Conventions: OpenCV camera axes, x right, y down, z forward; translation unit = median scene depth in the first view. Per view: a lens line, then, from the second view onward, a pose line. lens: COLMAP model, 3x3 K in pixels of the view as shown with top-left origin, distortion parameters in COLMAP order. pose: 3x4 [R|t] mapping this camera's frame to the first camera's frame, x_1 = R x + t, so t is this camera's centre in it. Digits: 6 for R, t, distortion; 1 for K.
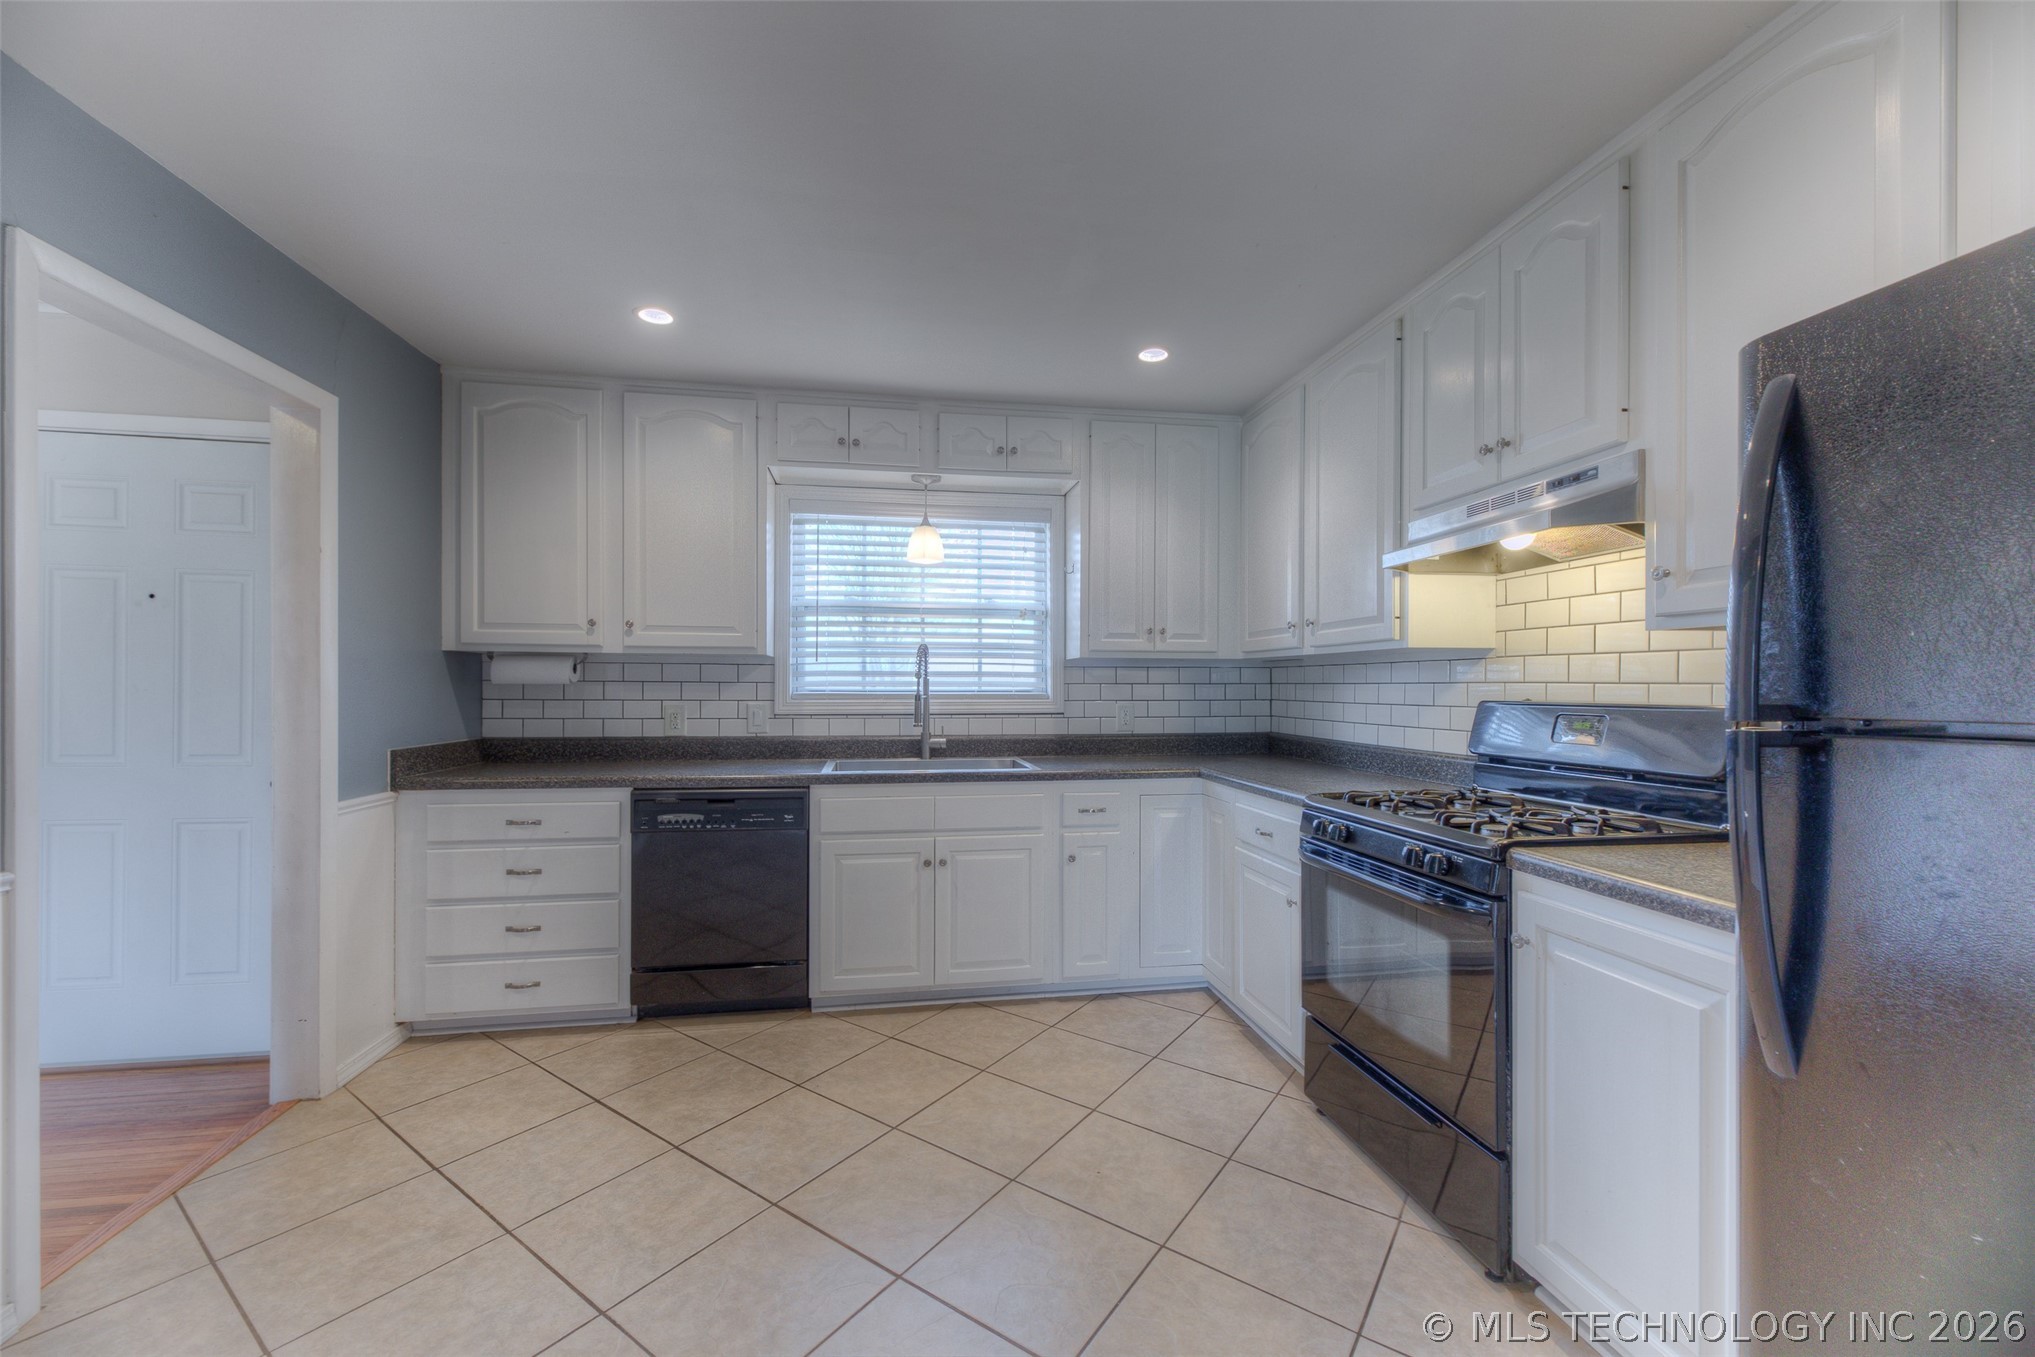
lens RADIAL K [[799.4, 0, 1017.5], [0, 799.4, 684.7], [0, 0, 1]] dist [0.000919, -0.000103]
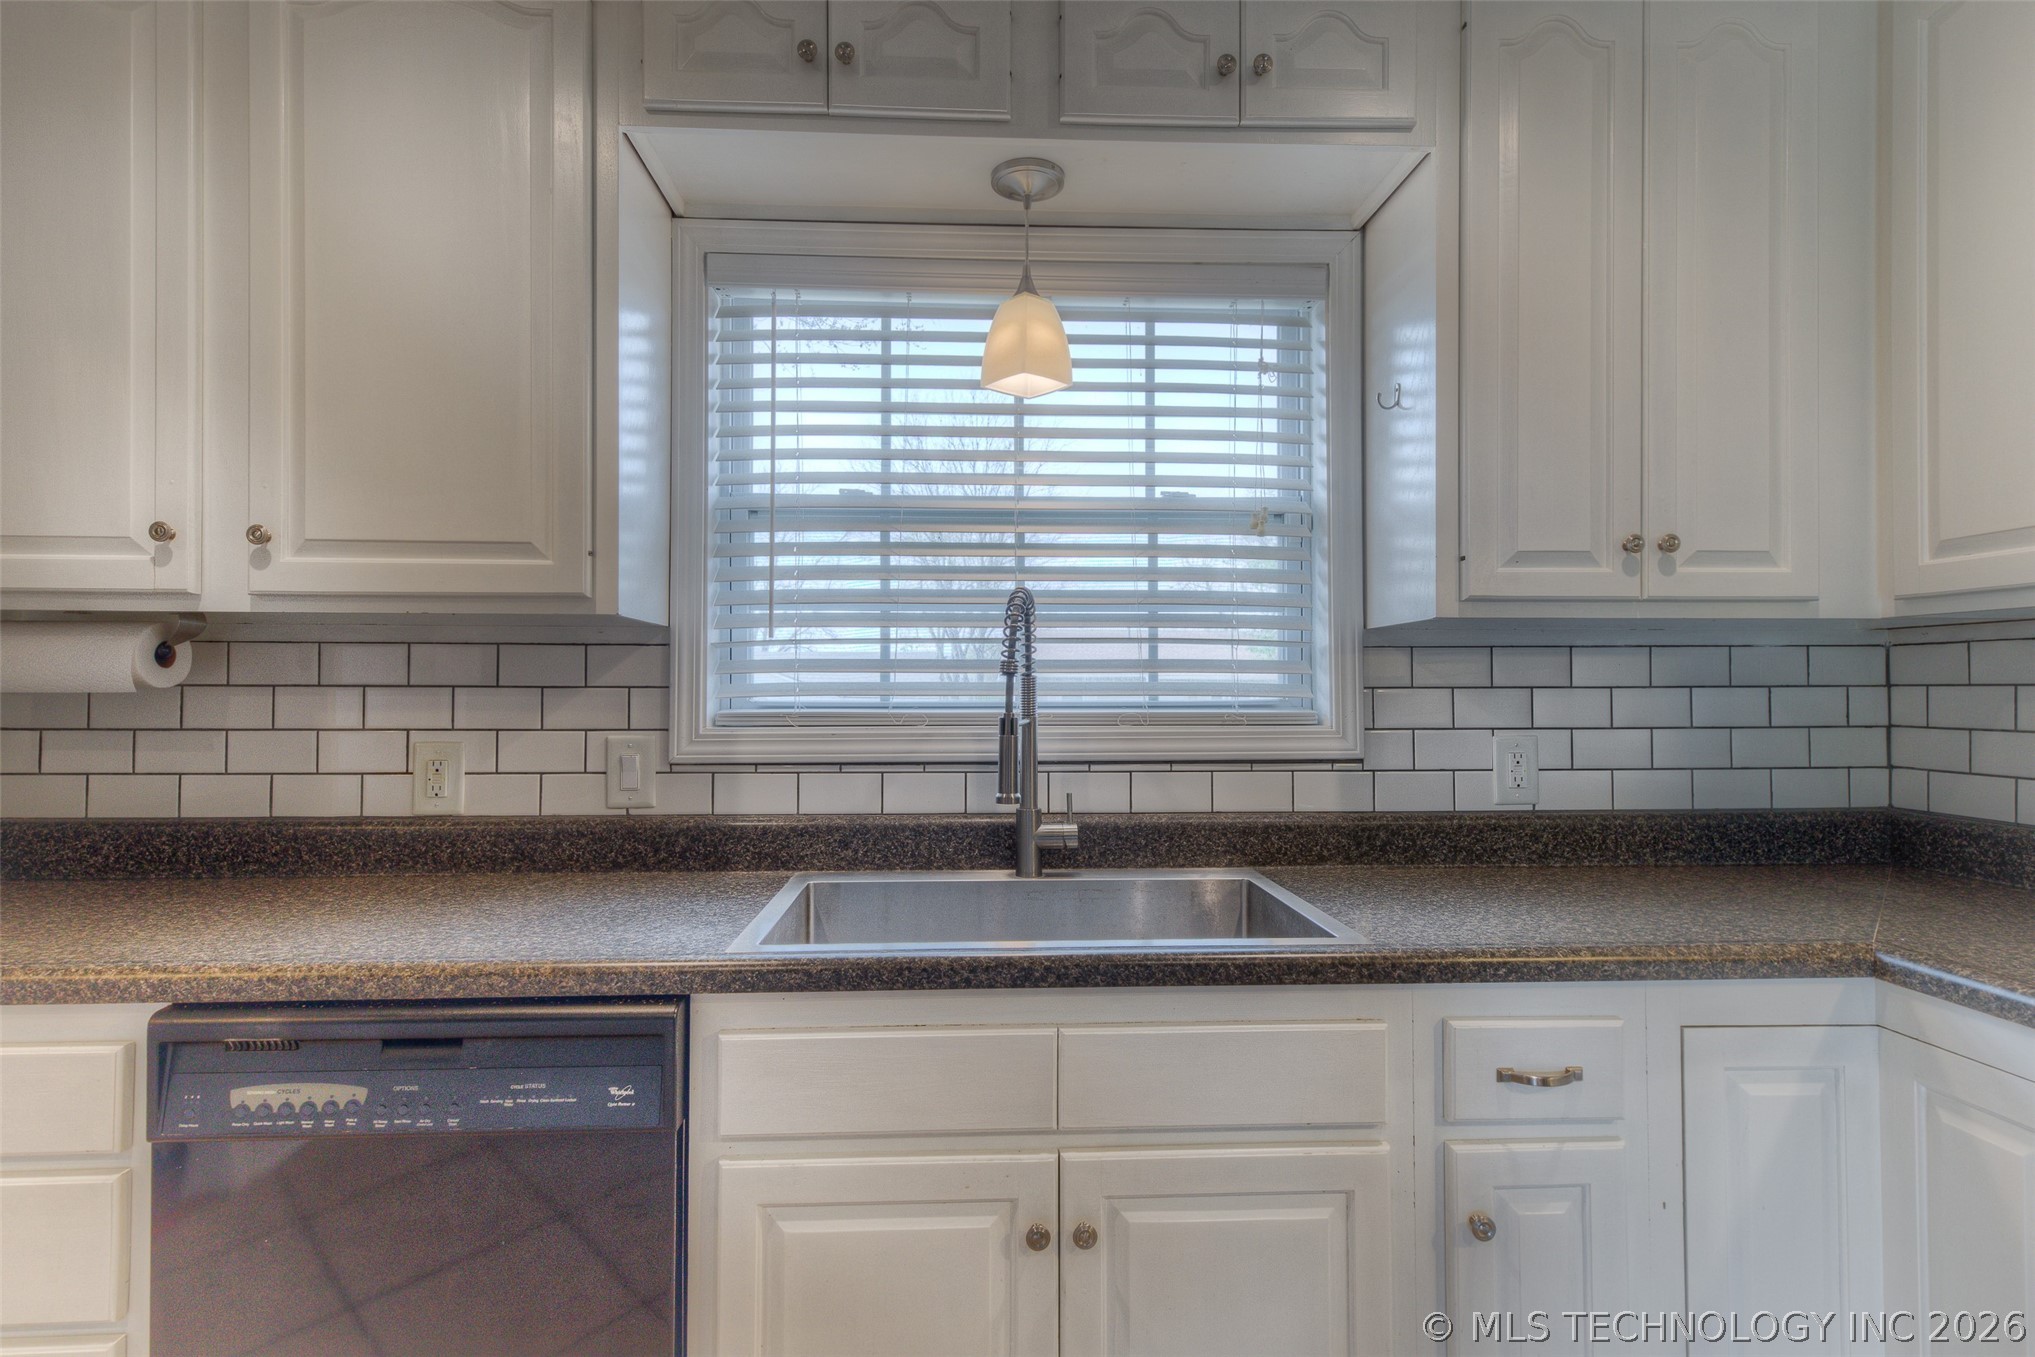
lens RADIAL K [[999.3, 0, 1013.8], [0, 999.3, 677.8], [0, 0, 1]] dist [0.014948, -0.000844]
pose [[0.992547, -0.004830, -0.121768, -0.064724], [0.003258, 0.999909, -0.013108, -0.000281], [0.121820, 0.012613, 0.992472, 0.533922]]
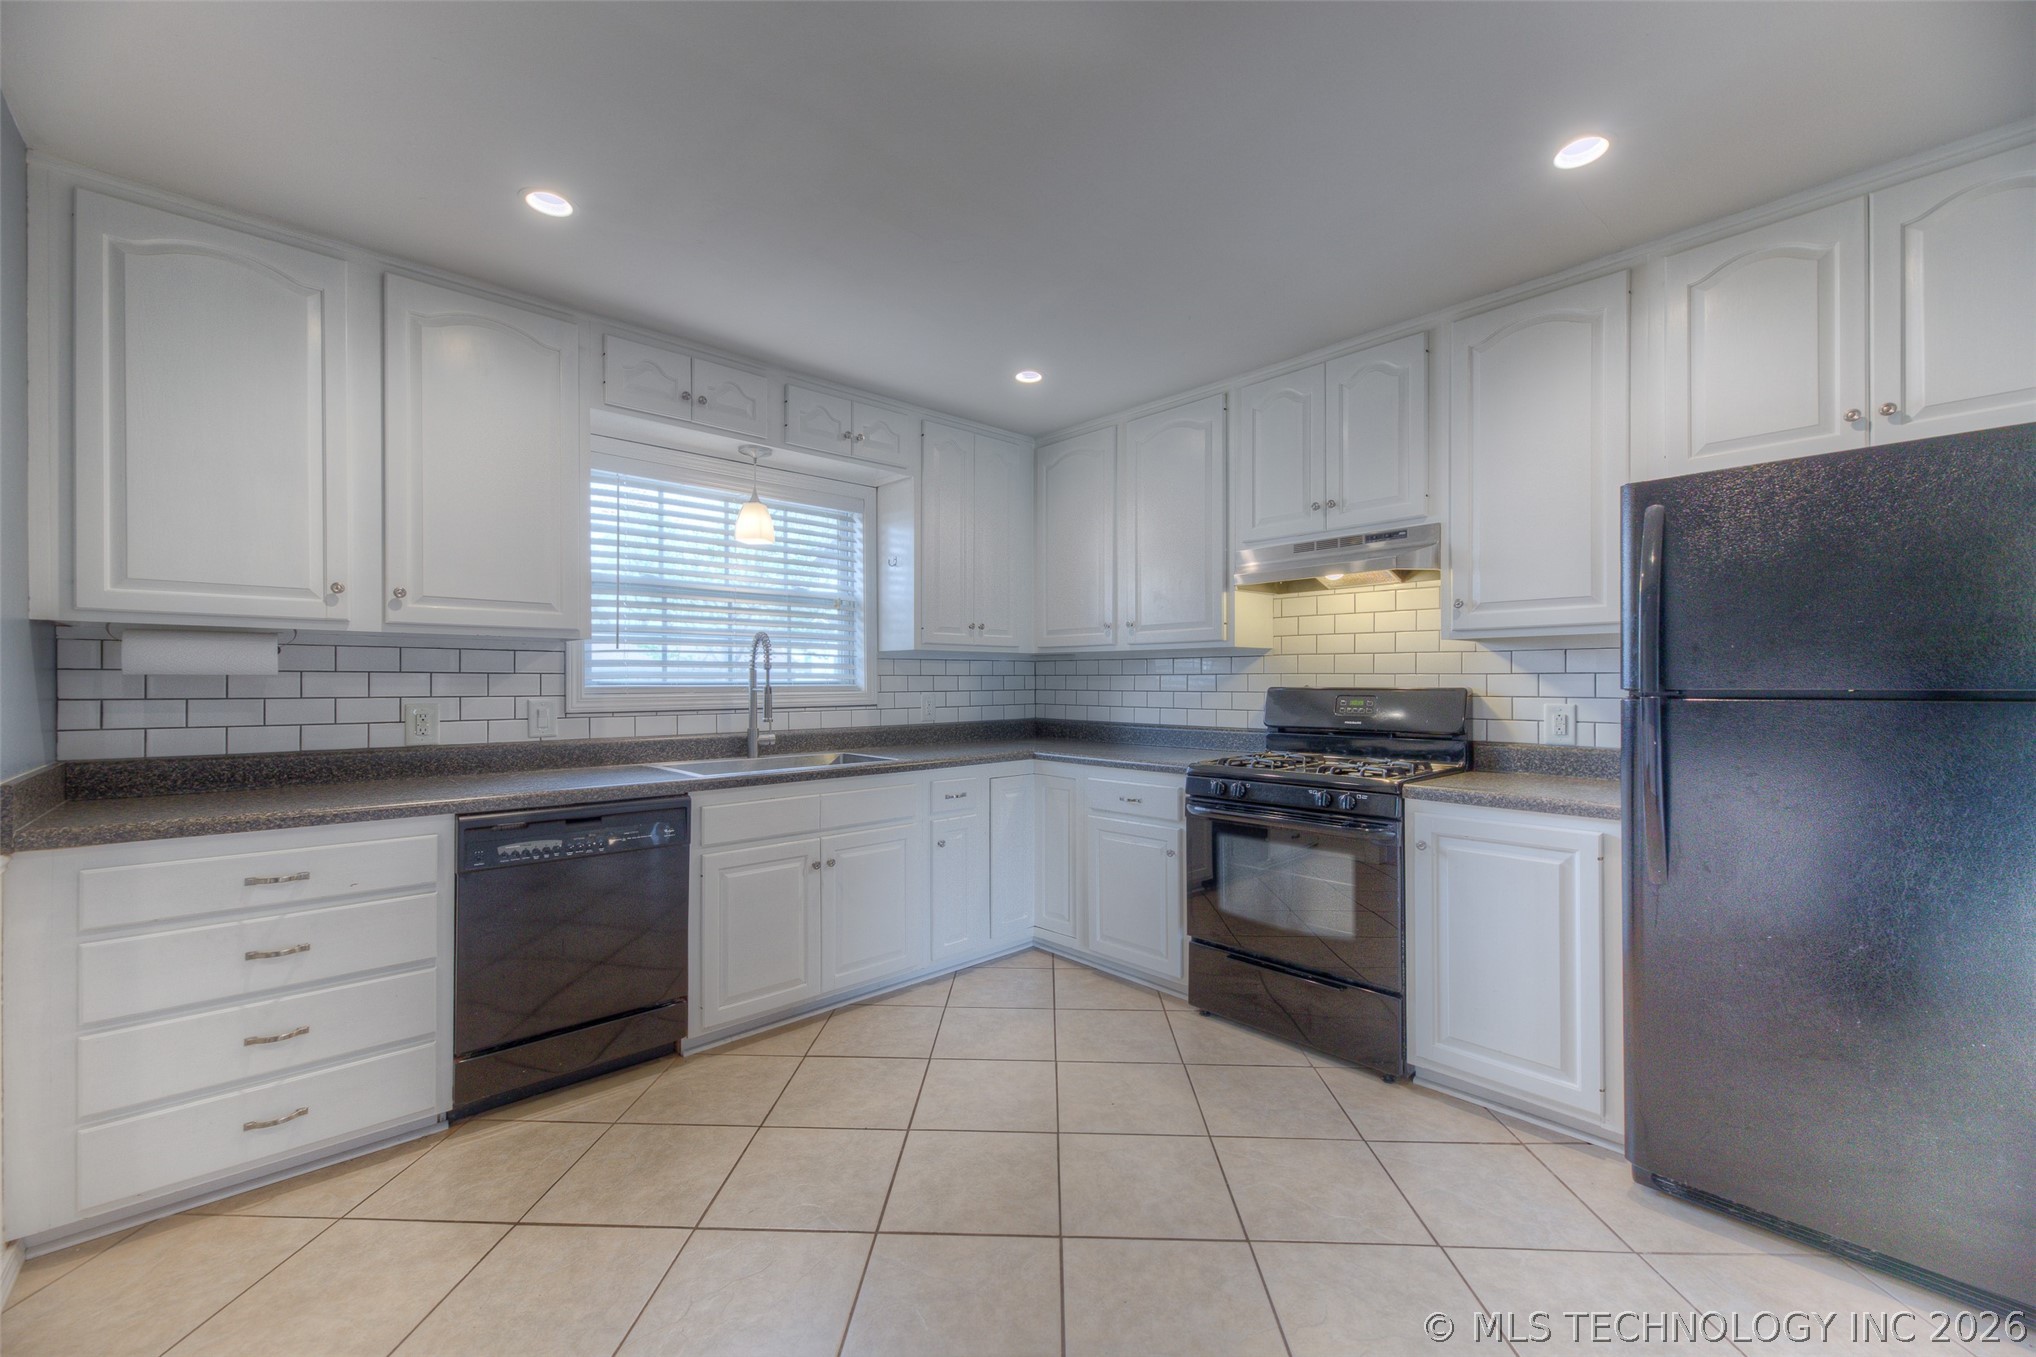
lens RADIAL K [[798.5, 0, 1018.0], [0, 798.5, 678.5], [0, 0, 1]] dist [0.000415, -0.000678]
pose [[0.836847, -0.001878, 0.547434, -0.387895], [0.002132, 0.999998, 0.000171, 0.003190], [-0.547433, 0.001024, 0.836849, 0.075859]]
